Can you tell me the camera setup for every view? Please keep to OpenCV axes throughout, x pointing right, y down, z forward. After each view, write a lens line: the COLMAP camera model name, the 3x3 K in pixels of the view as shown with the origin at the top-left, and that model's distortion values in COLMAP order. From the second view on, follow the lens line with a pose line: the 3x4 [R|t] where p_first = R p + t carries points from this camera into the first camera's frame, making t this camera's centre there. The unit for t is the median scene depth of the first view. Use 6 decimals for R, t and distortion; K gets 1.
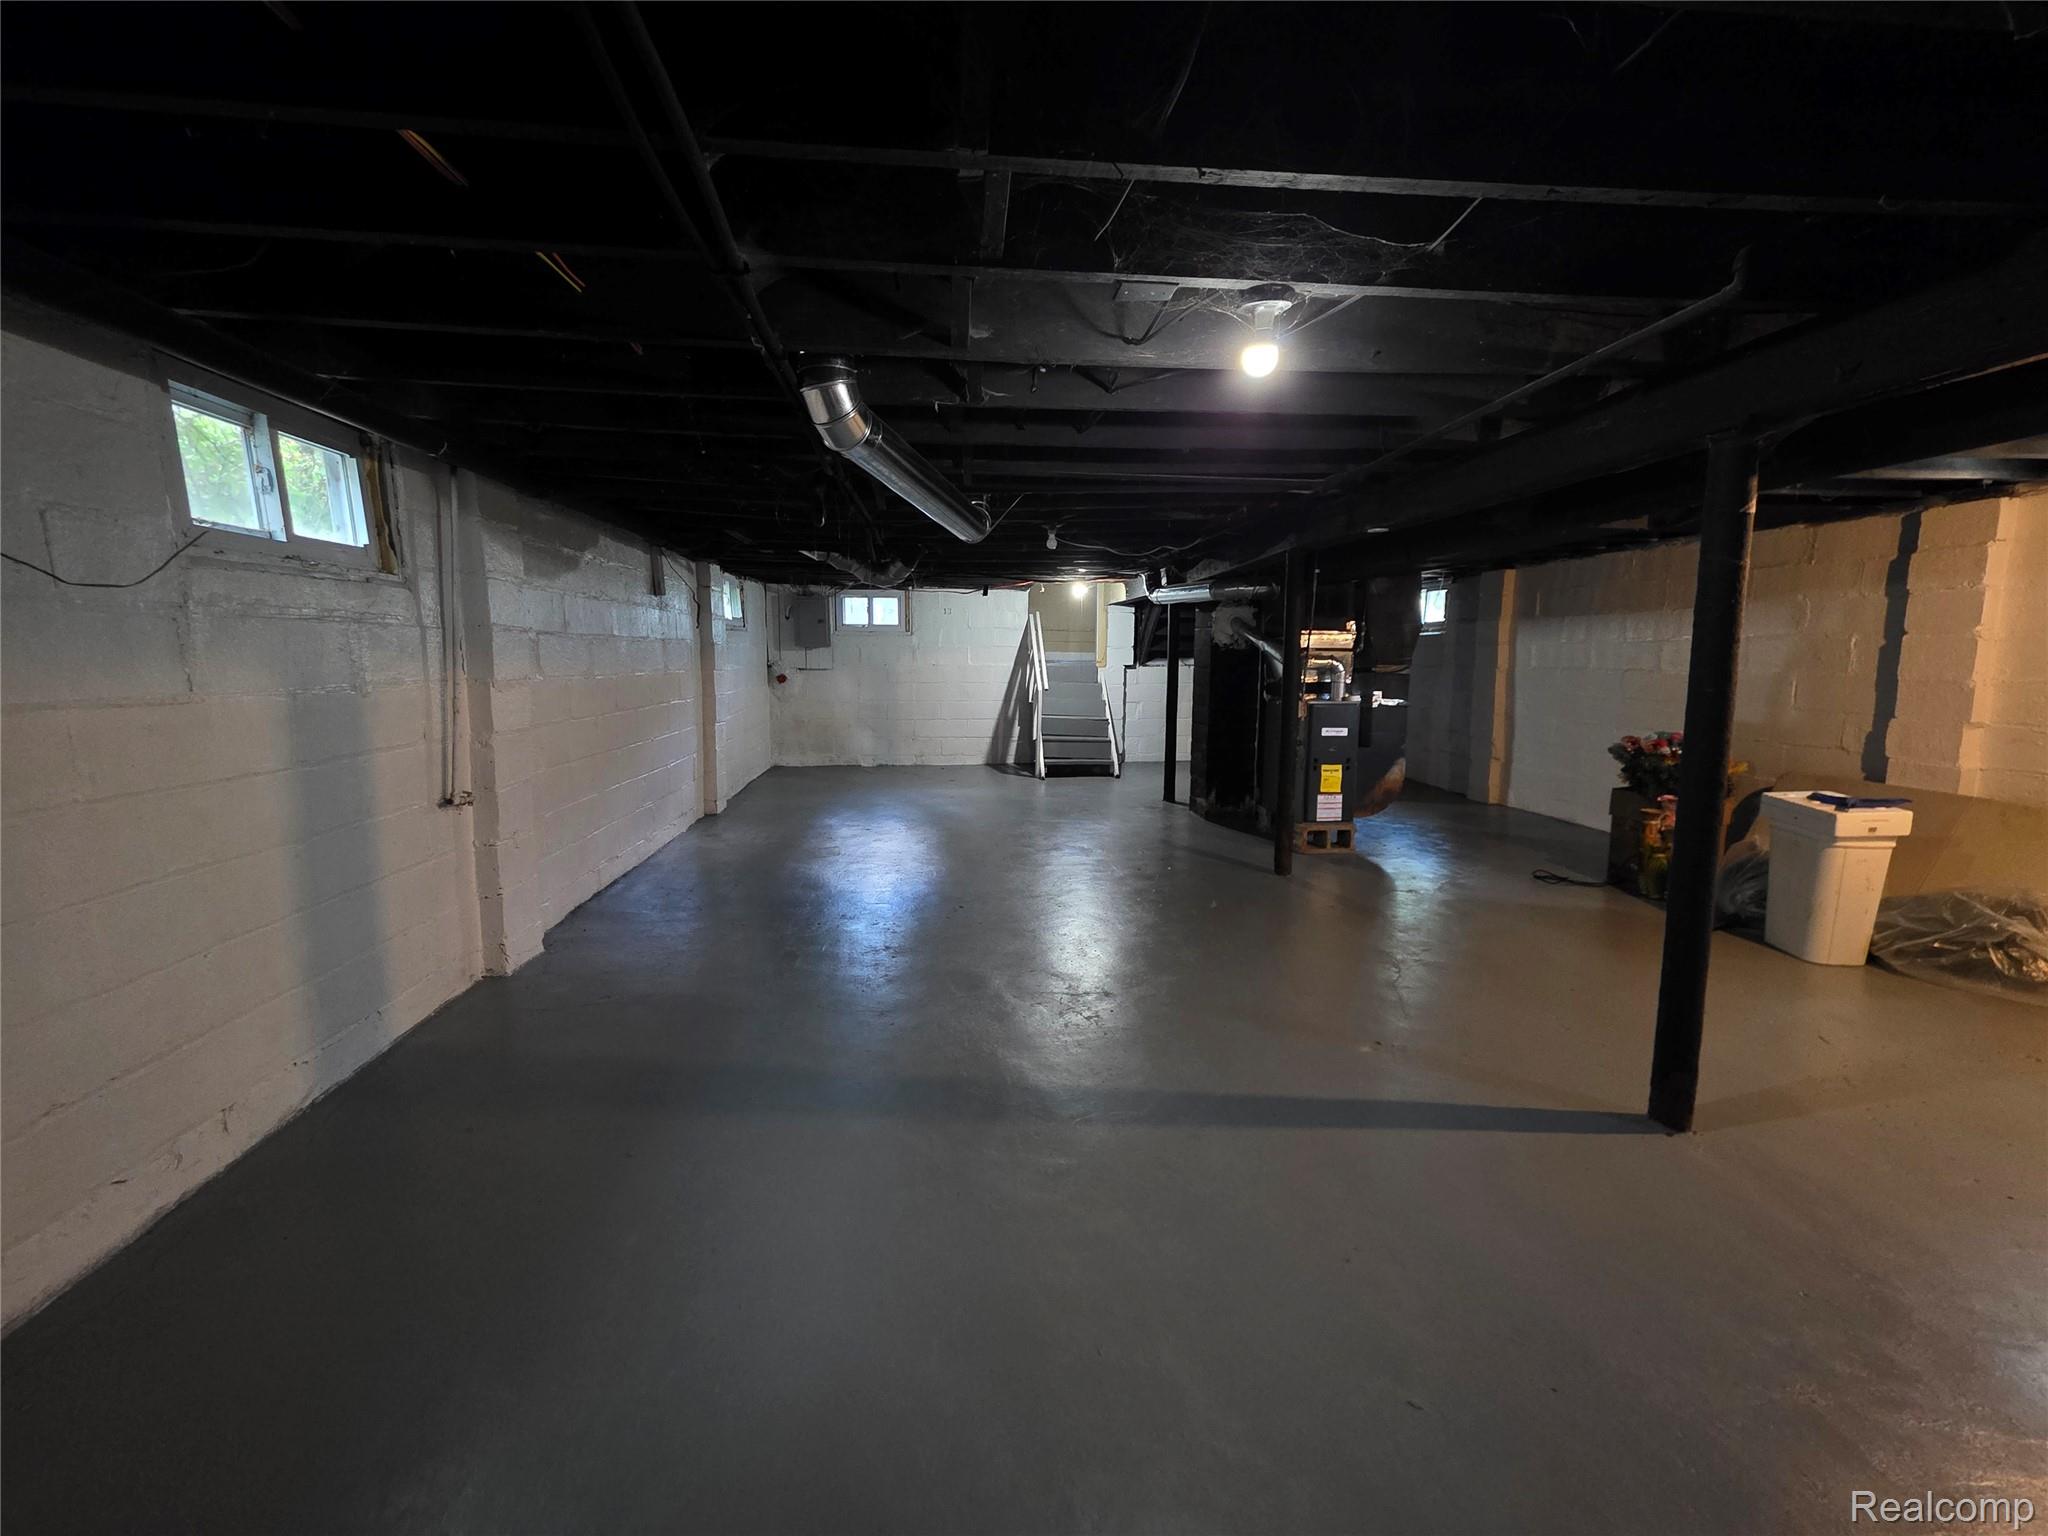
lens RADIAL K [[821.1, 0, 1017.2], [0, 821.1, 758.5], [0, 0, 1]] dist [-0.004127, 0.000158]
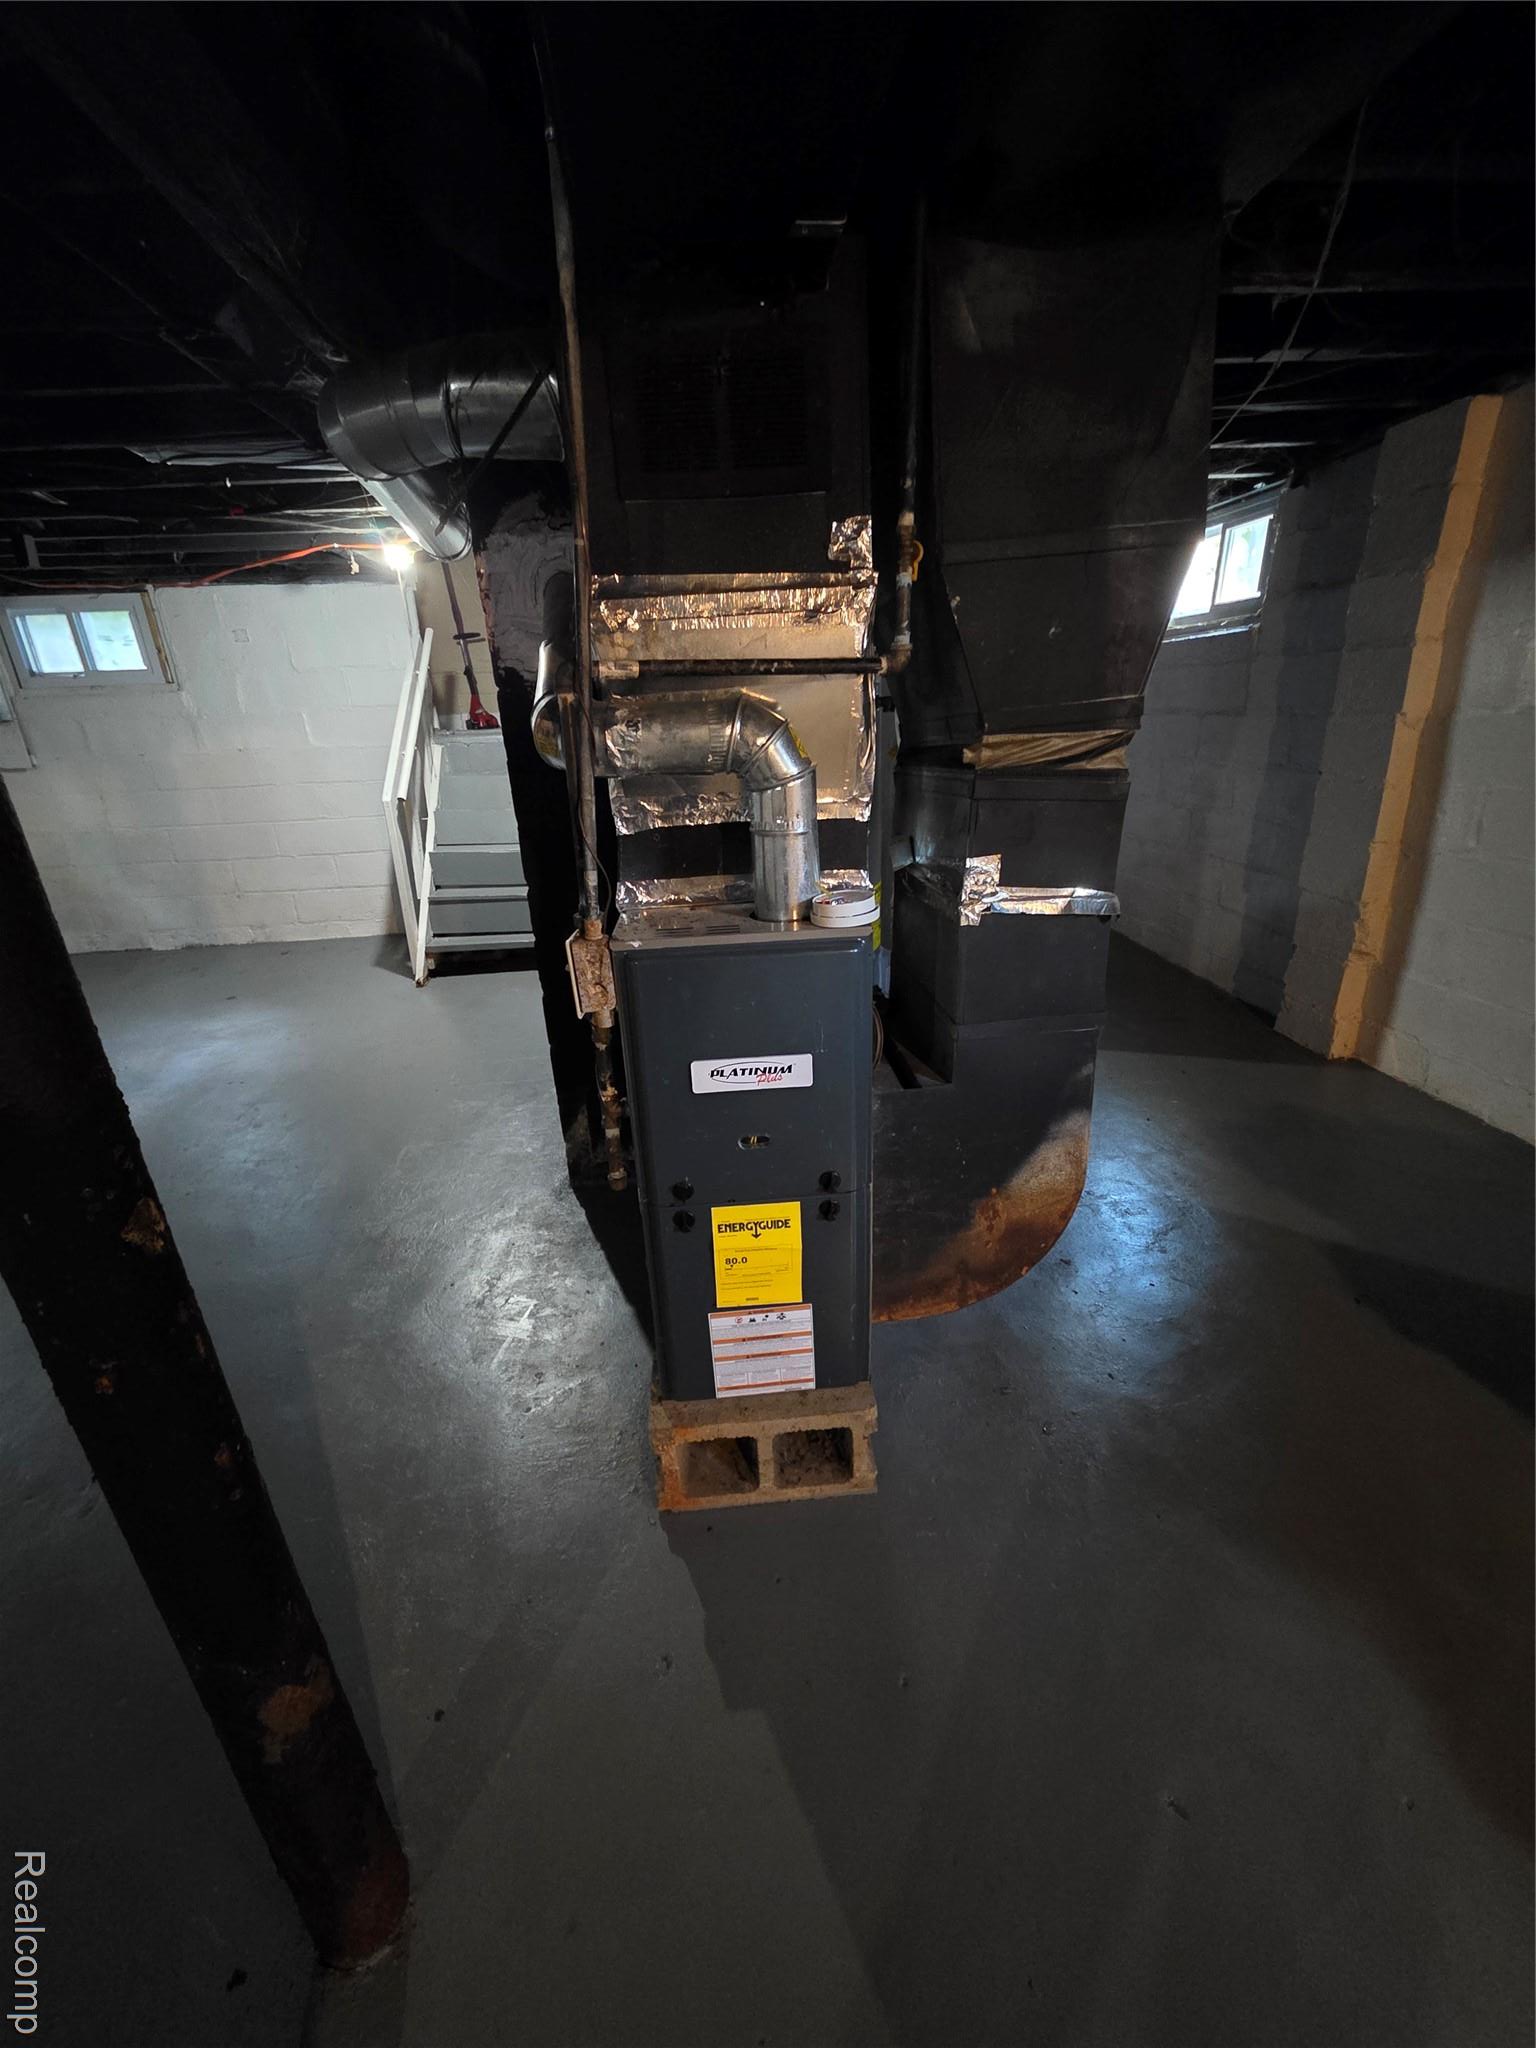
lens RADIAL K [[821.1, 0, 773.3], [0, 821.1, 1029.4], [0, 0, 1]] dist [-0.004127, 0.000158]
pose [[0.999151, -0.038832, -0.013729, 0.378622], [0.041009, 0.968874, 0.244132, -0.092609], [0.003821, -0.244488, 0.969645, 0.758301]]
